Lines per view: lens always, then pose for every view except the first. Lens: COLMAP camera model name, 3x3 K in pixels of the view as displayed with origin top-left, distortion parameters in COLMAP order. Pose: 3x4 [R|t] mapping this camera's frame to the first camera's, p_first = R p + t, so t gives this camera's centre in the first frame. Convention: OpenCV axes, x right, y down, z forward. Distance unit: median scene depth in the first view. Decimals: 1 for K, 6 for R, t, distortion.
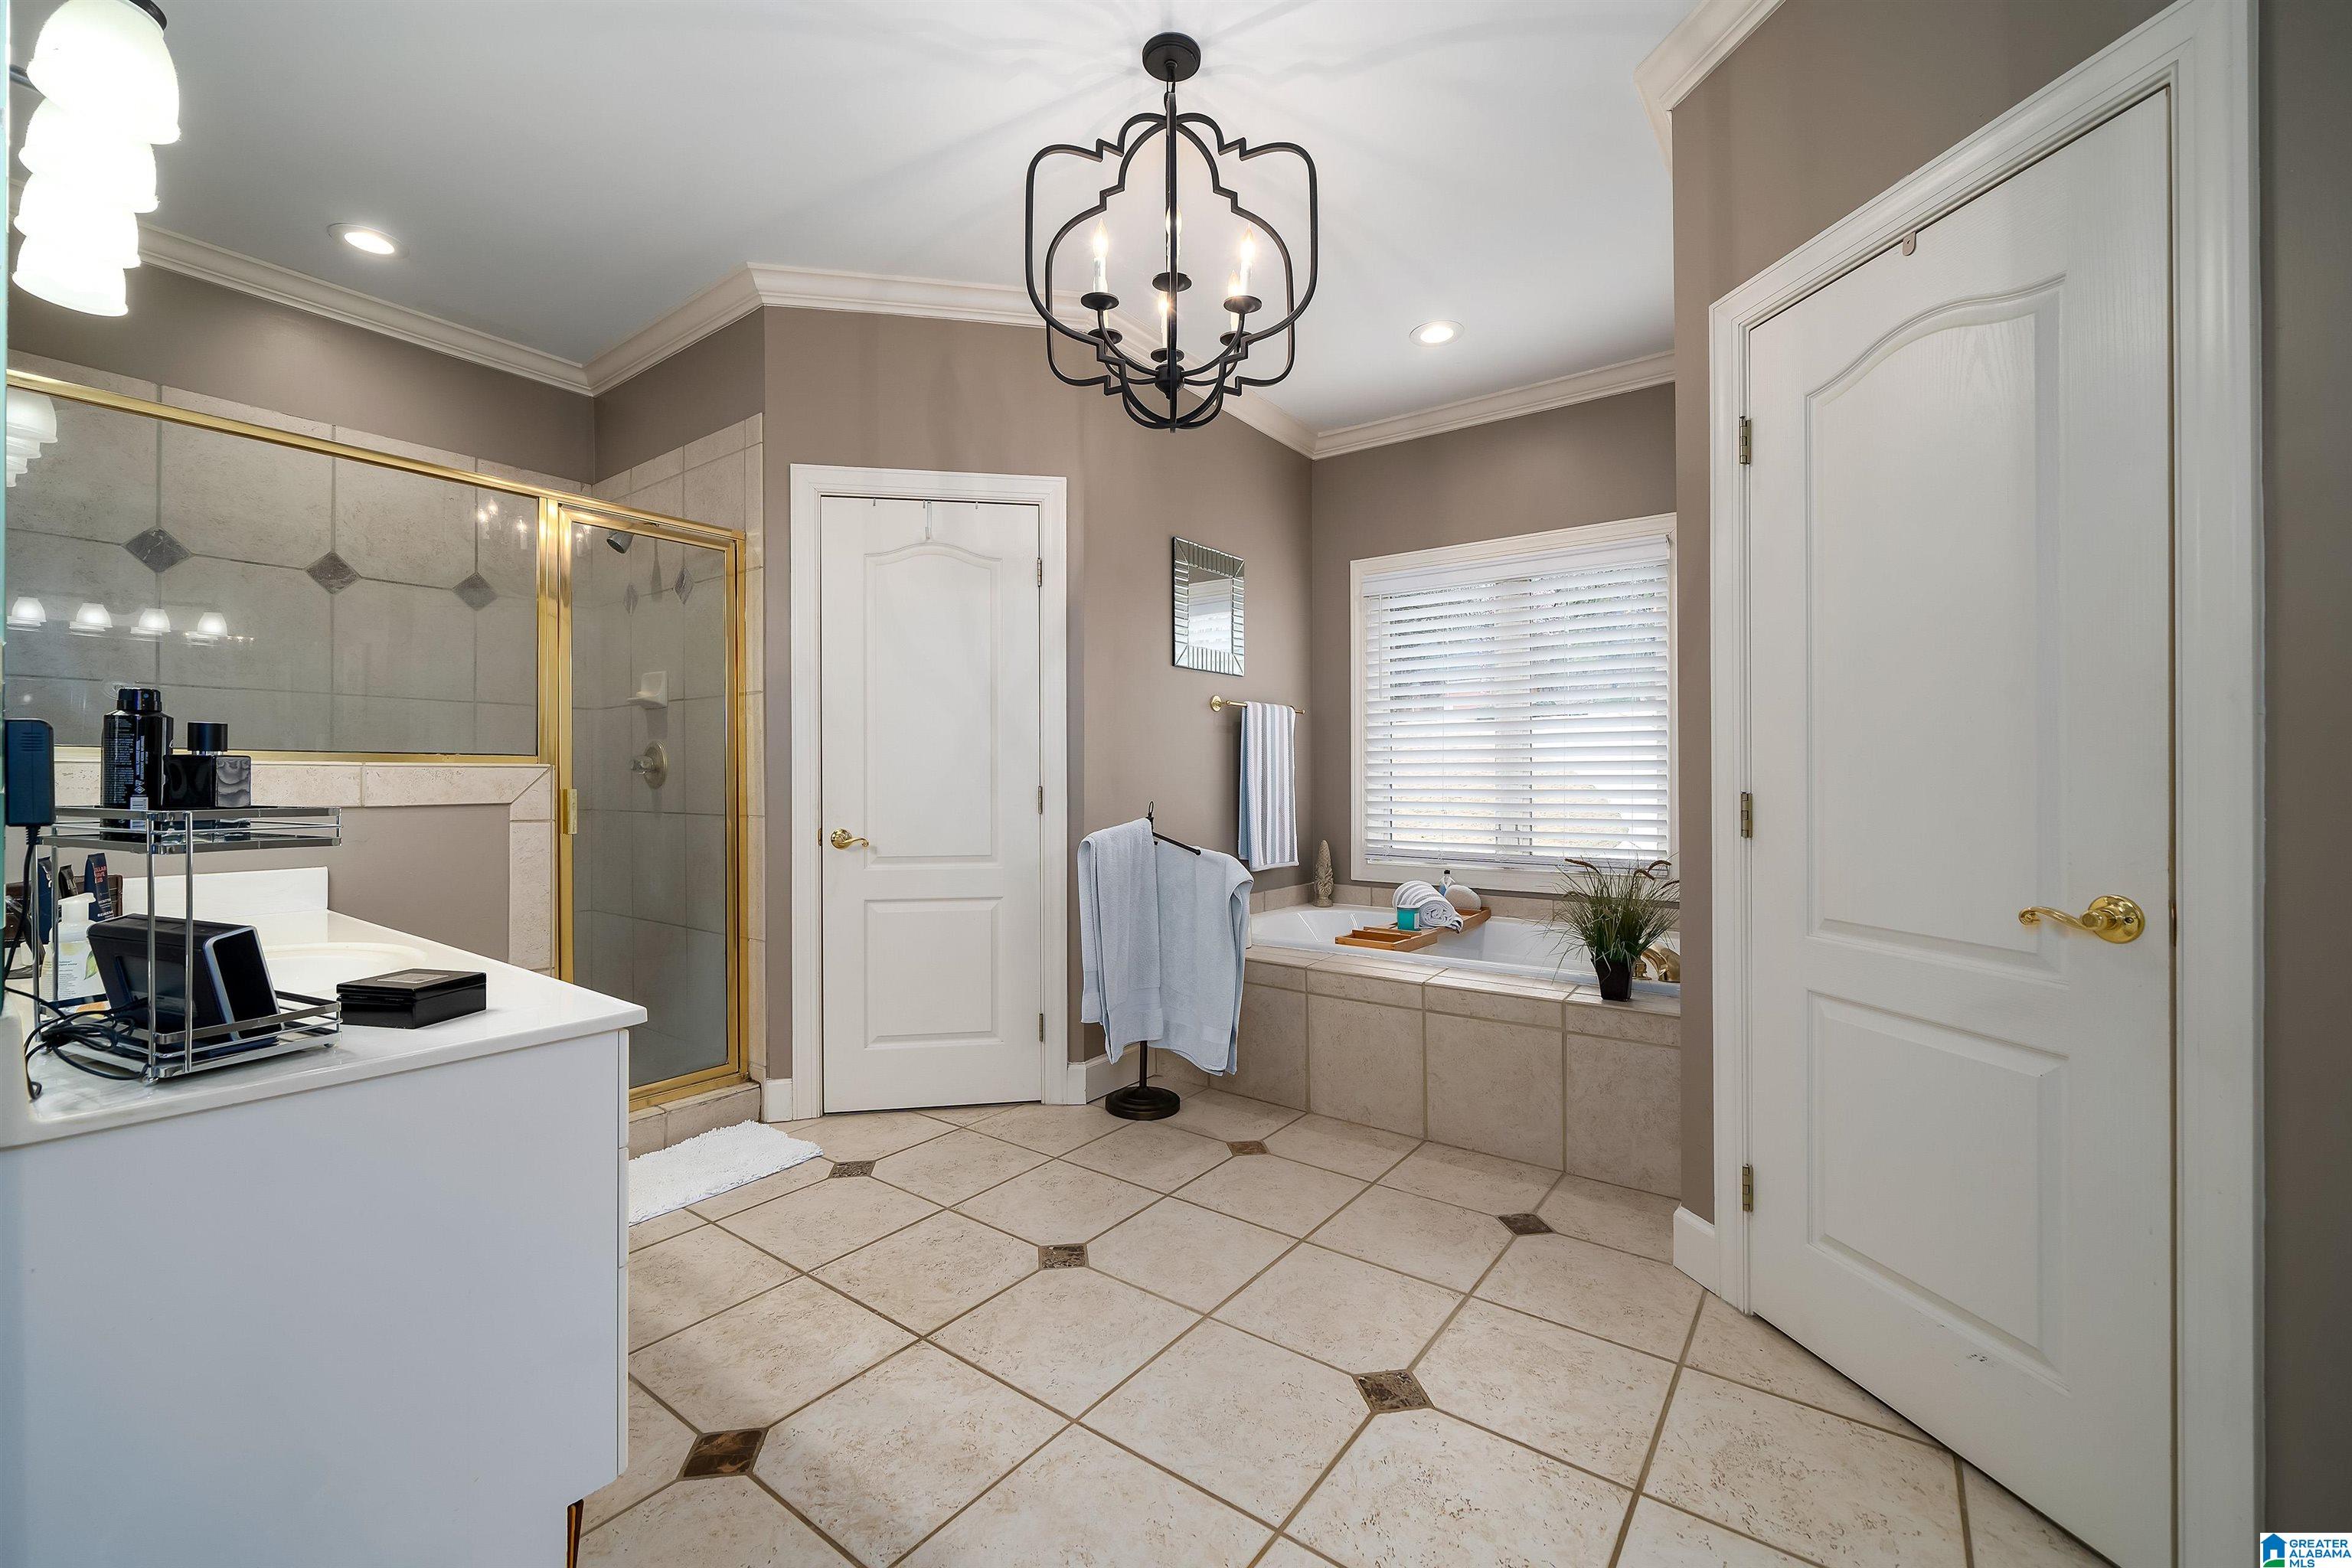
lens RADIAL K [[925.1, 0, 1163.6], [0, 925.1, 776.6], [0, 0, 1]] dist [-0.019796, 0.000005]
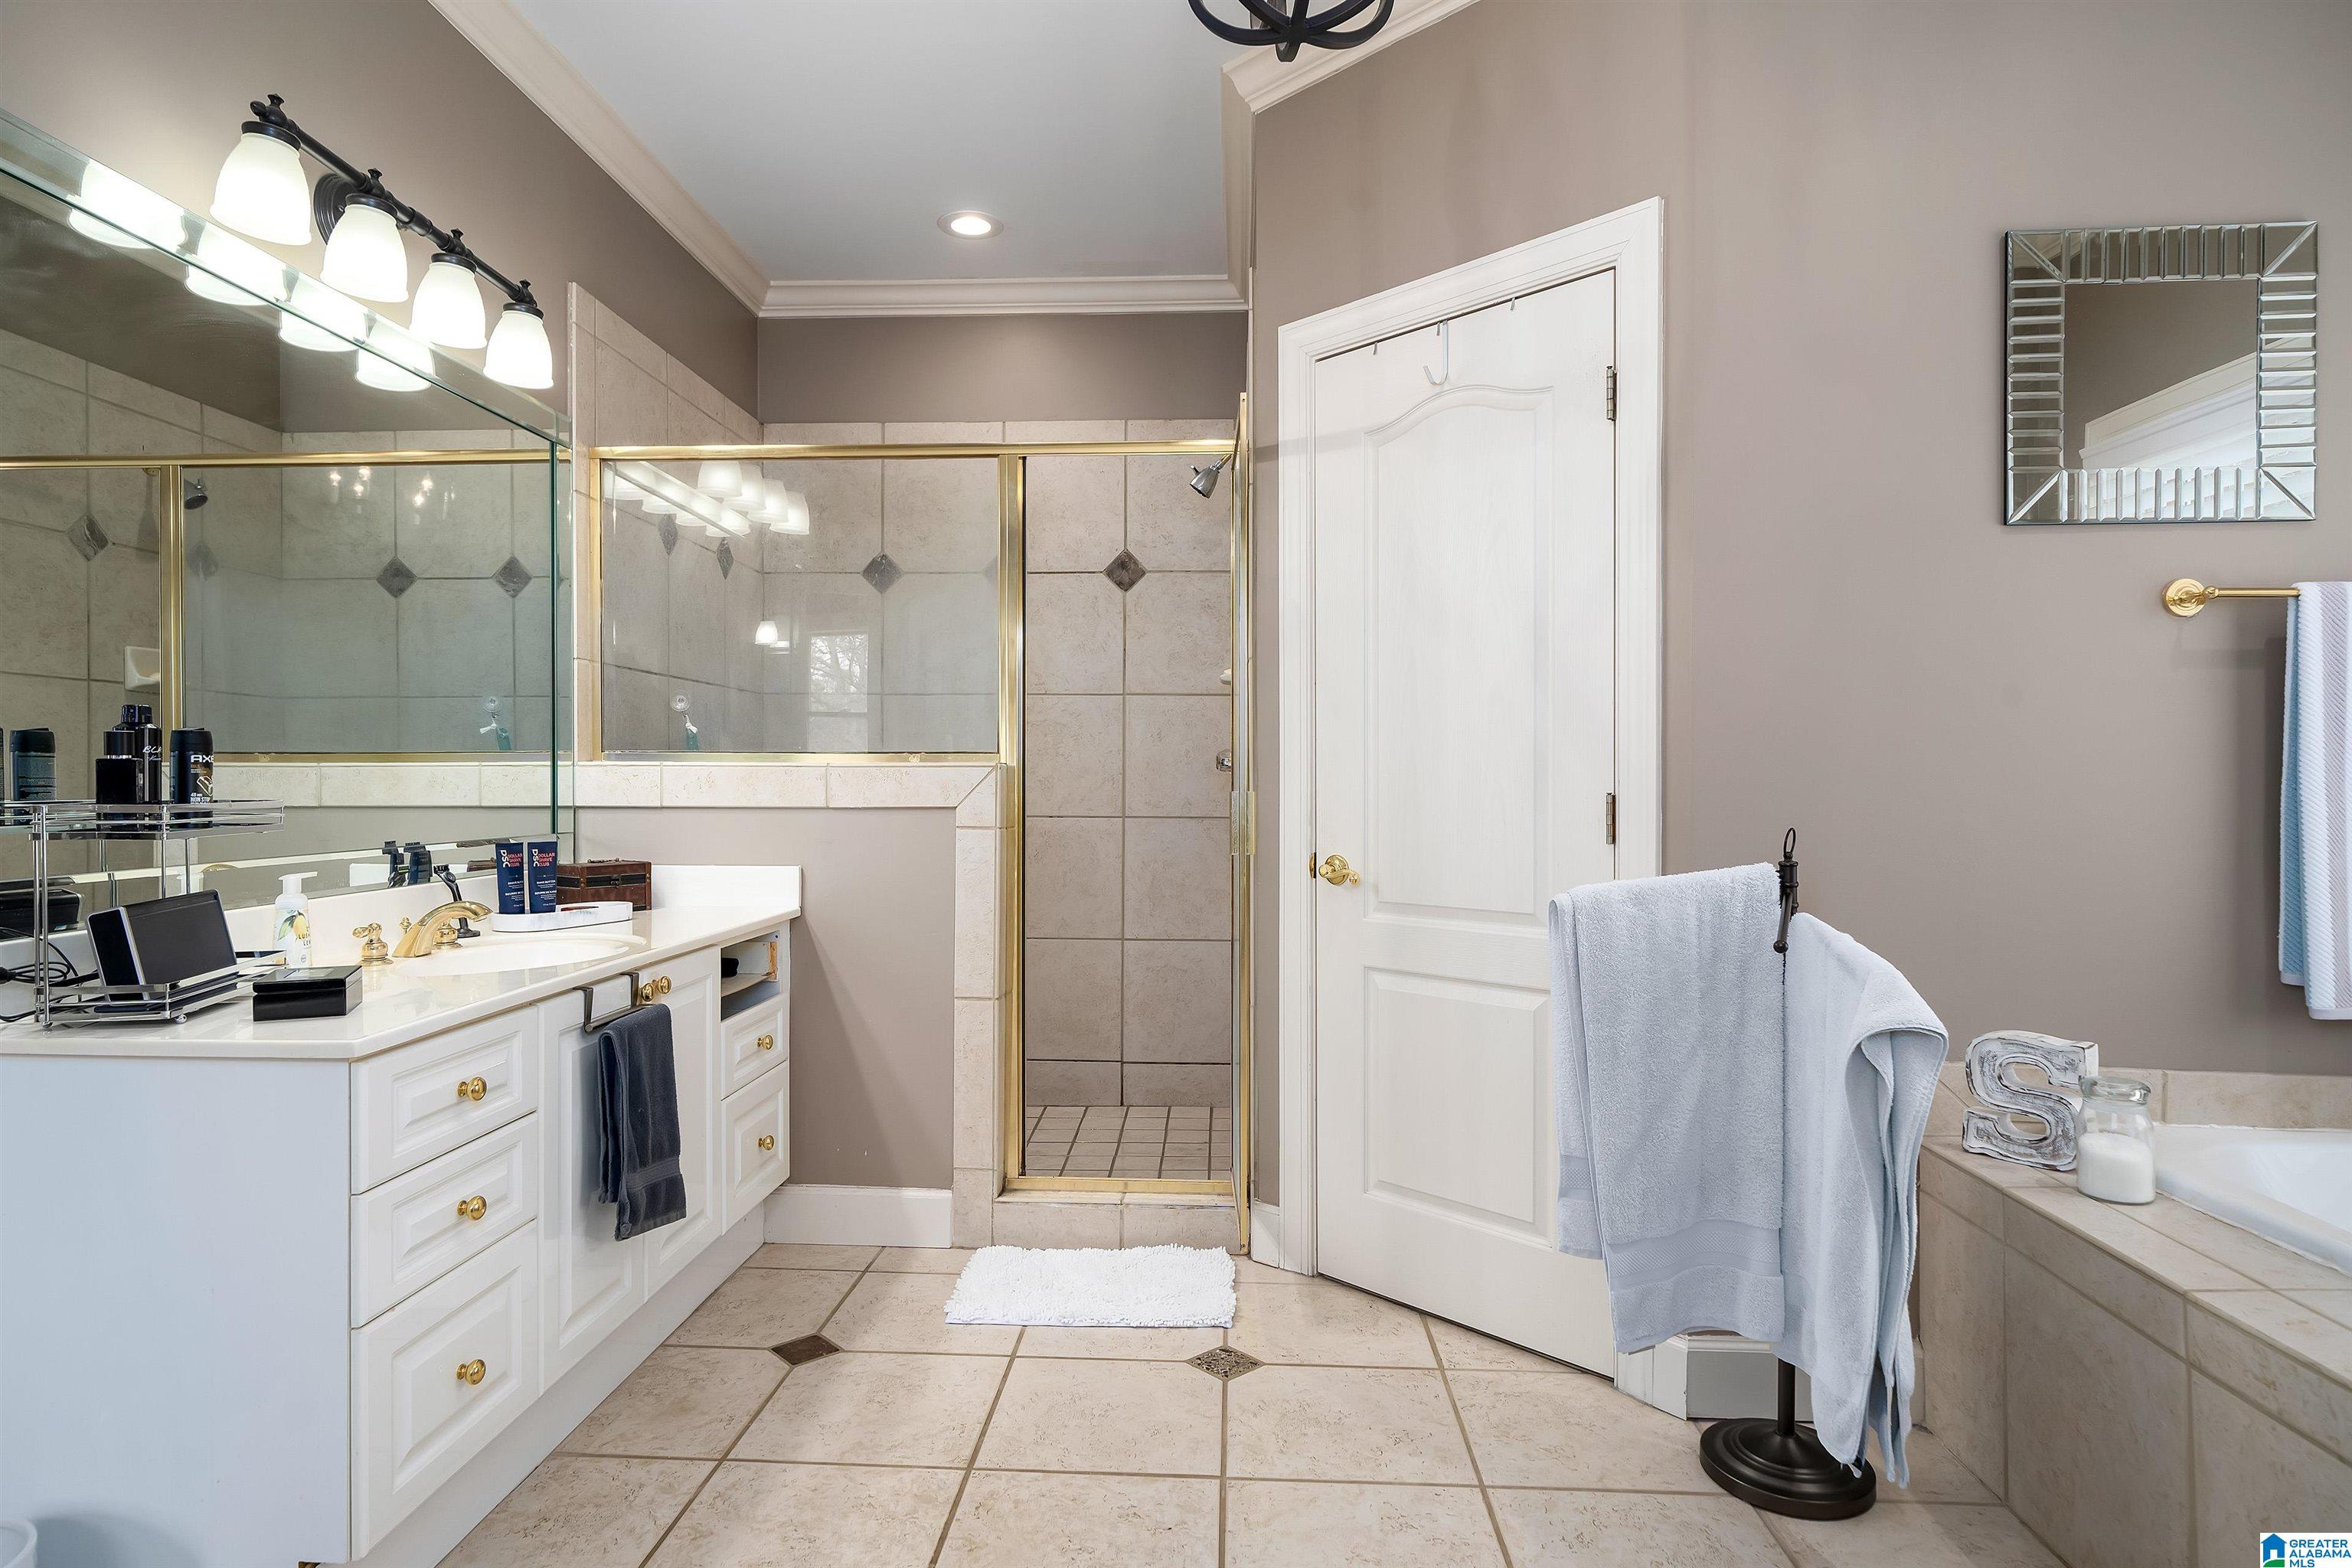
lens RADIAL K [[1271.7, 0, 1170.6], [0, 1271.7, 789.0], [0, 0, 1]] dist [-0.013164, -0.000720]
pose [[0.554008, 0.005412, -0.832494, 0.363682], [0.001105, 0.999973, 0.007237, 0.002539], [0.832510, -0.004929, 0.553987, 0.410902]]
